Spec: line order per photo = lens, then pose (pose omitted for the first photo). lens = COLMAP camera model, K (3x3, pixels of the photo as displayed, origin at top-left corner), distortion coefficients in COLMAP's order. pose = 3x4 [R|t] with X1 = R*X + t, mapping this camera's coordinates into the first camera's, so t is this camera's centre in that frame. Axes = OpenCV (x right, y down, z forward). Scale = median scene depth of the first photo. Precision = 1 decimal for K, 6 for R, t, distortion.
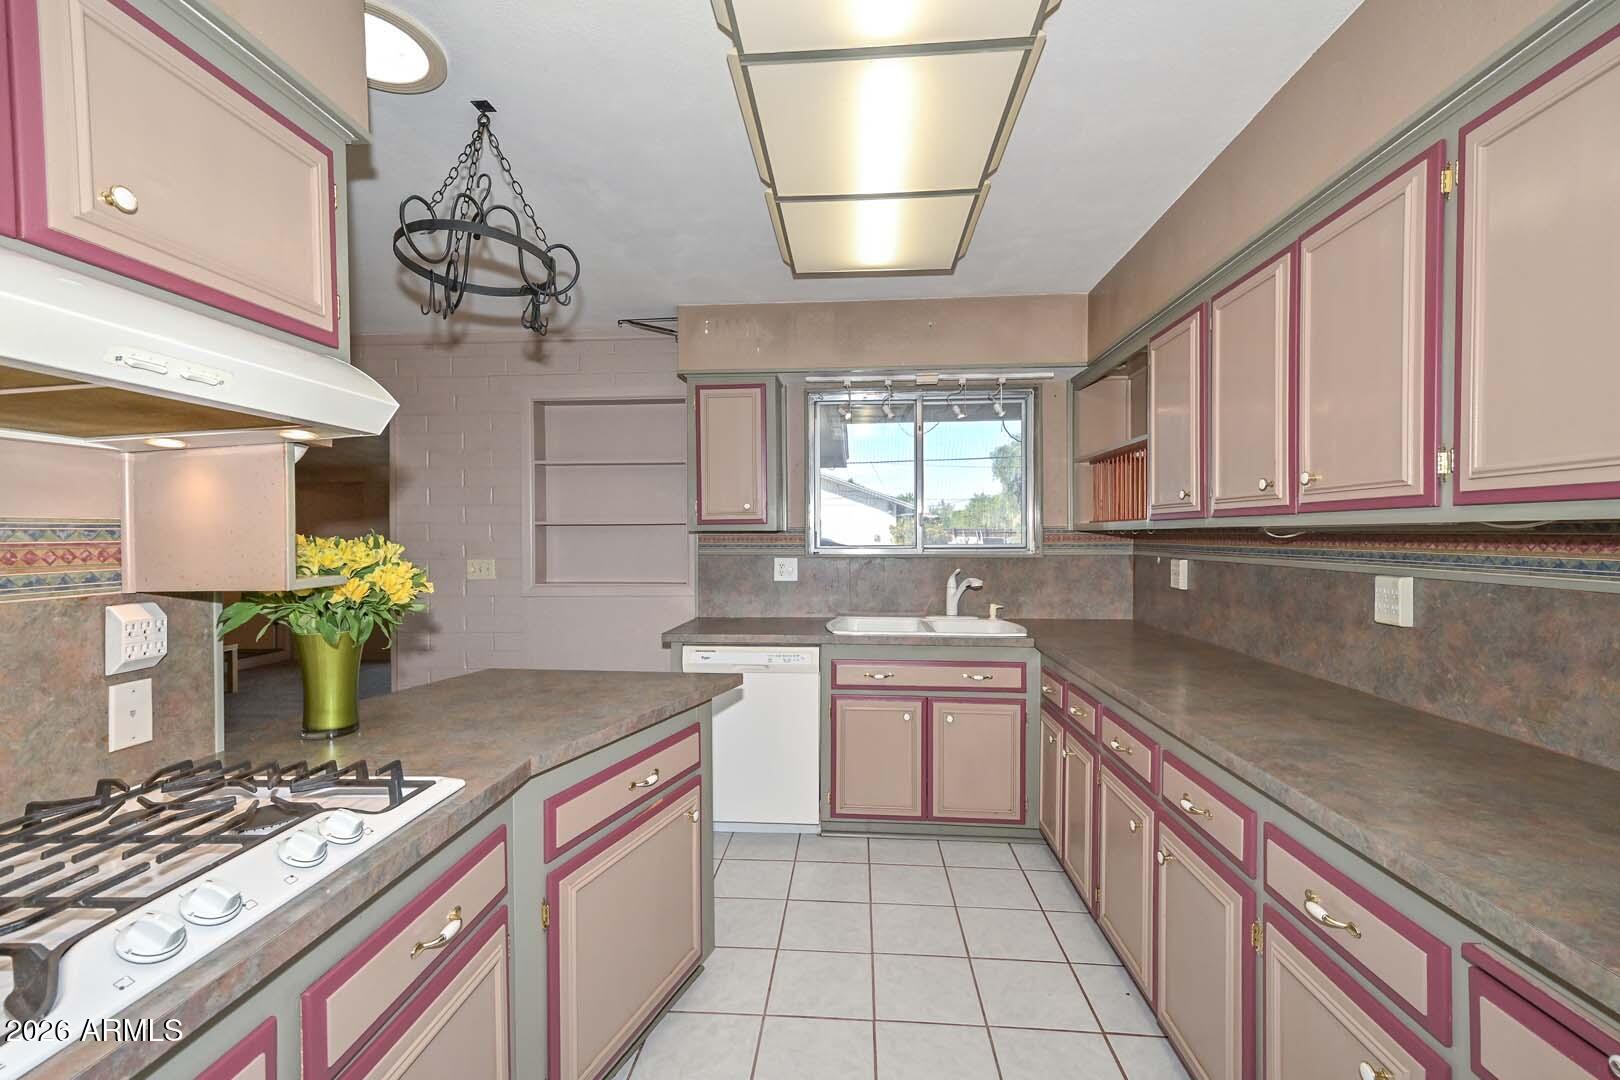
lens RADIAL K [[668.8, 0, 810.0], [0, 668.8, 540.0], [0, 0, 1]] dist [0.001052, 0.000015]
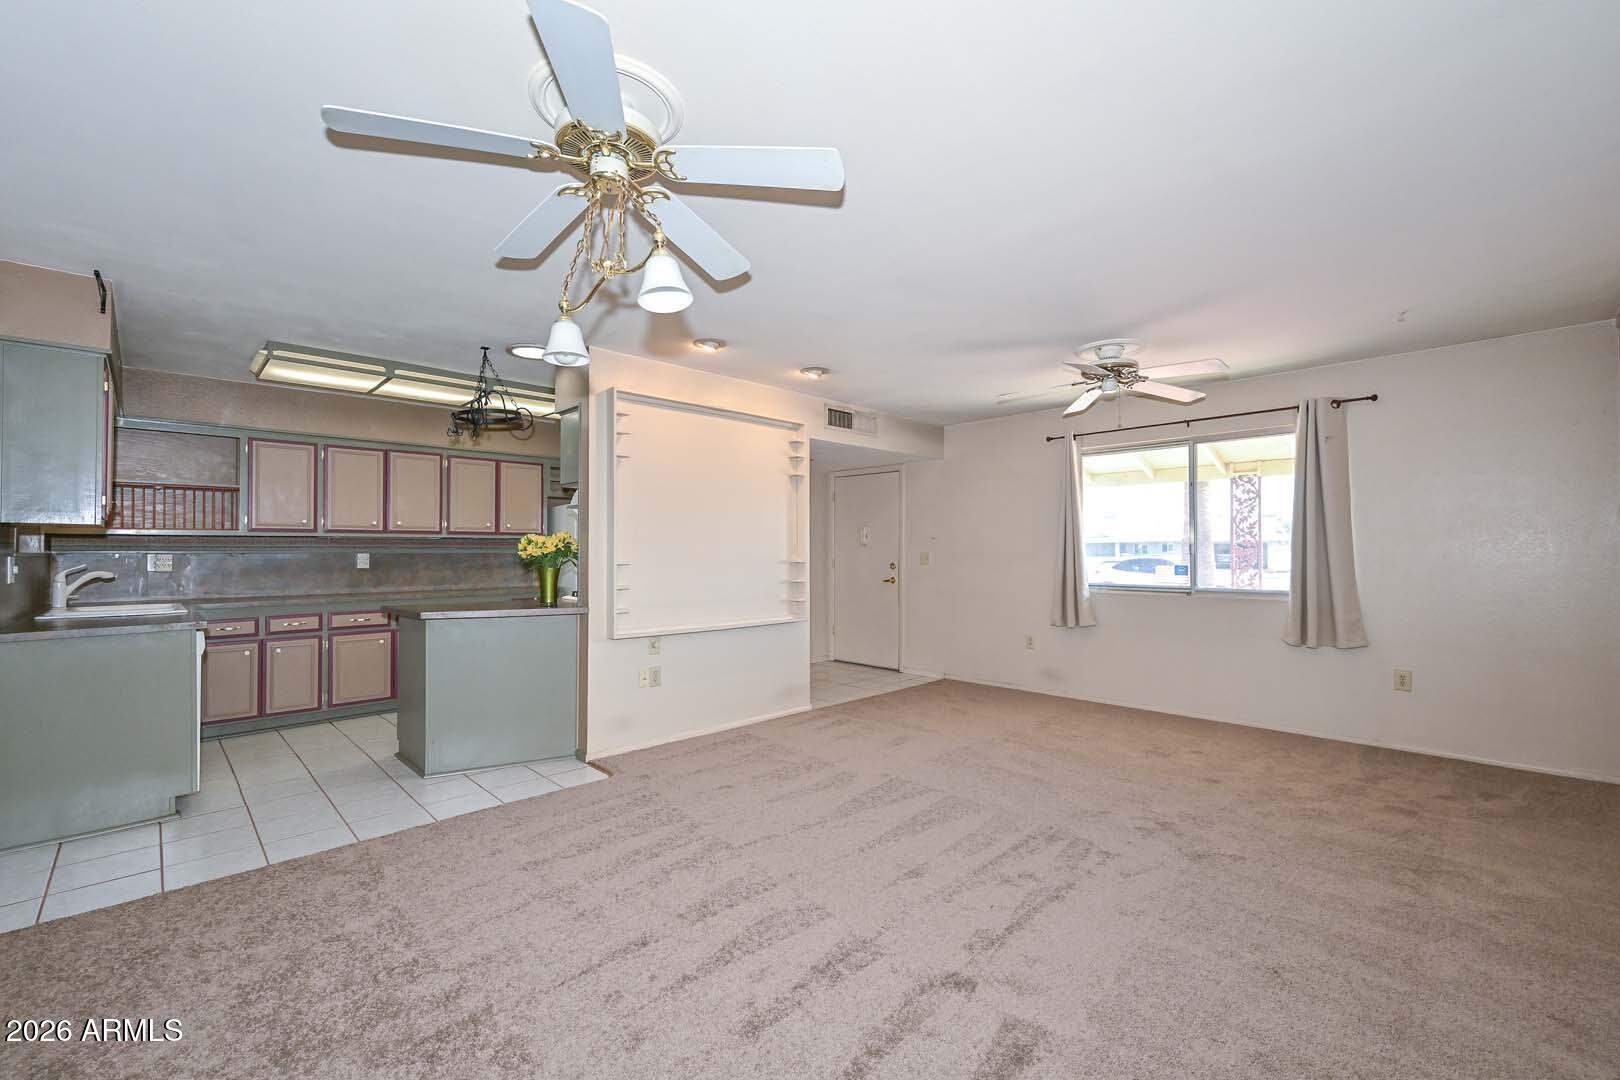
lens RADIAL K [[676.7, 0, 810.0], [0, 676.7, 540.0], [0, 0, 1]] dist [-0.001223, -0.000054]
pose [[-0.745719, 0.019918, 0.665963, -4.528636], [0.013189, 0.999798, -0.015135, 0.108671], [-0.666130, -0.002503, -0.745831, 3.146794]]
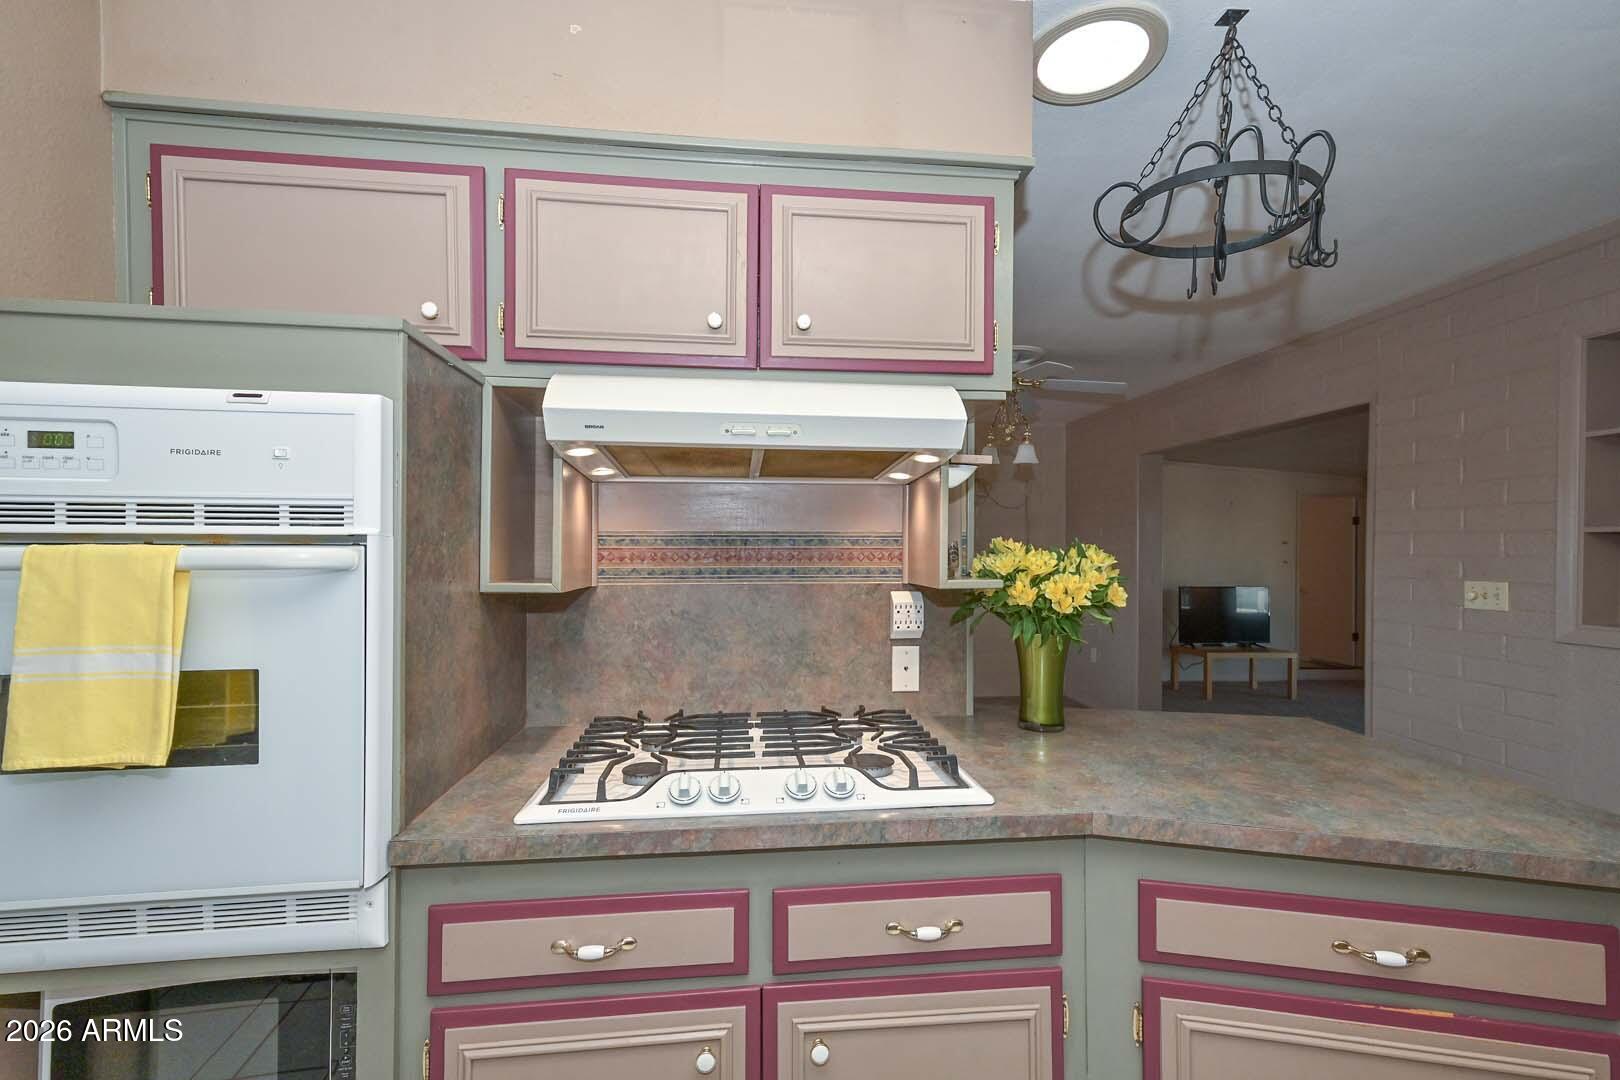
lens RADIAL K [[690.7, 0, 809.1], [0, 690.7, 548.7], [0, 0, 1]] dist [0.009967, 0.000244]
pose [[0.179646, 0.011011, -0.983670, 0.371344], [-0.015734, 0.999842, 0.008319, -0.003545], [0.983605, 0.013983, 0.179791, 0.505800]]
